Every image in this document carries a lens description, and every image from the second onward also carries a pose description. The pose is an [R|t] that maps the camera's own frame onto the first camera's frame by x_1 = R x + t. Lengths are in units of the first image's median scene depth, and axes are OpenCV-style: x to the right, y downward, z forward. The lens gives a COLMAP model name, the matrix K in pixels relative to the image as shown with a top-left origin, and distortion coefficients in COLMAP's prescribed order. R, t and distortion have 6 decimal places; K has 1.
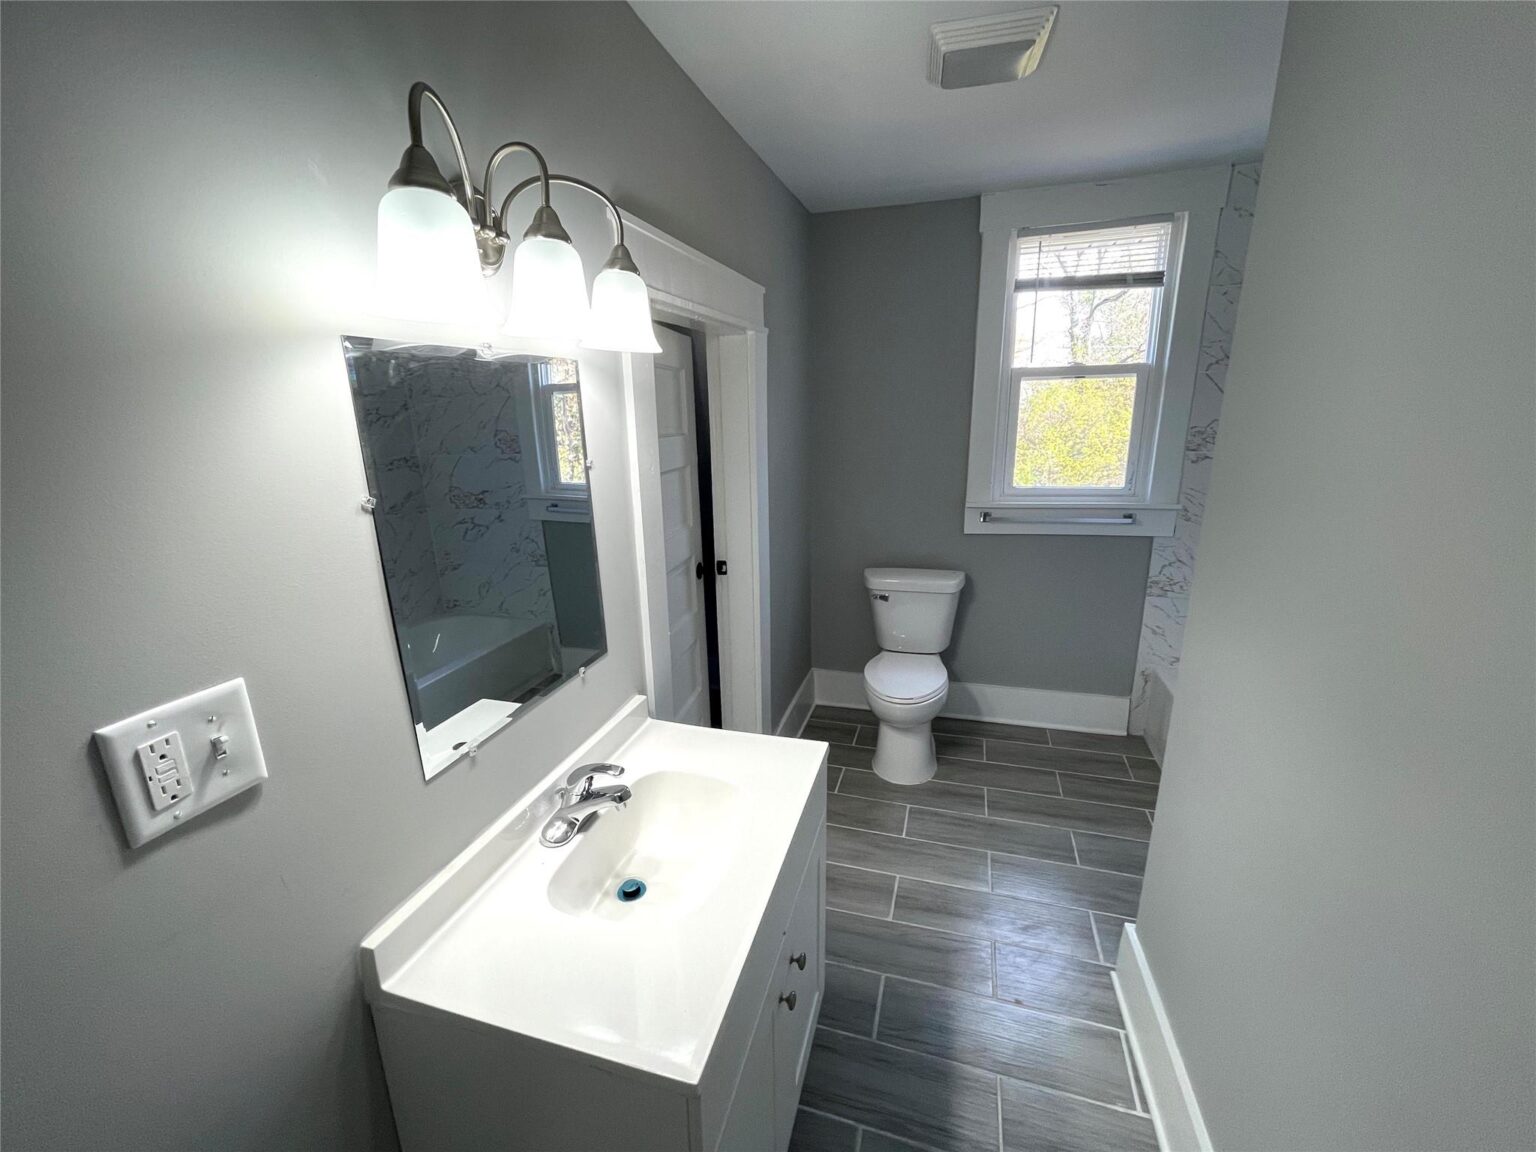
lens RADIAL K [[623.2, 0, 768.6], [0, 623.2, 571.9], [0, 0, 1]] dist [-0.003896, 0.000120]
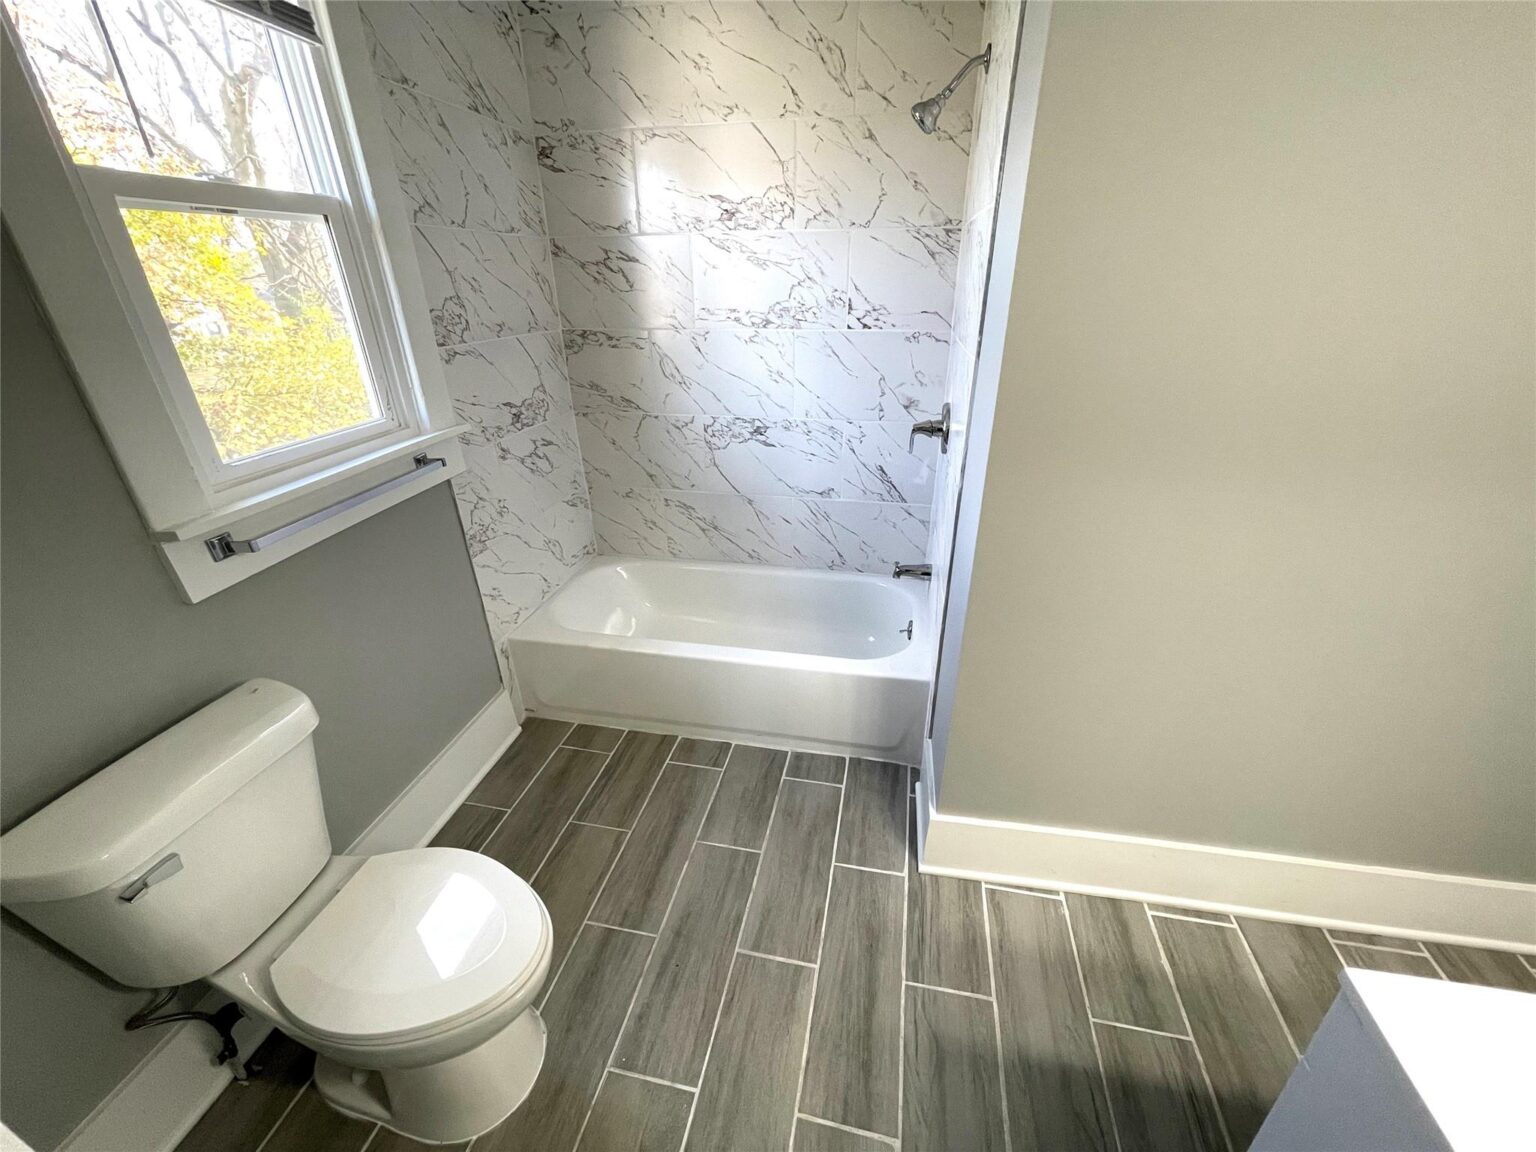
lens RADIAL K [[623.2, 0, 768.6], [0, 623.2, 571.9], [0, 0, 1]] dist [-0.003896, 0.000120]
pose [[-0.092048, -0.411688, 0.906664, -0.085268], [0.269209, 0.866333, 0.420706, -0.160705], [-0.958673, 0.282807, 0.031086, 0.659768]]
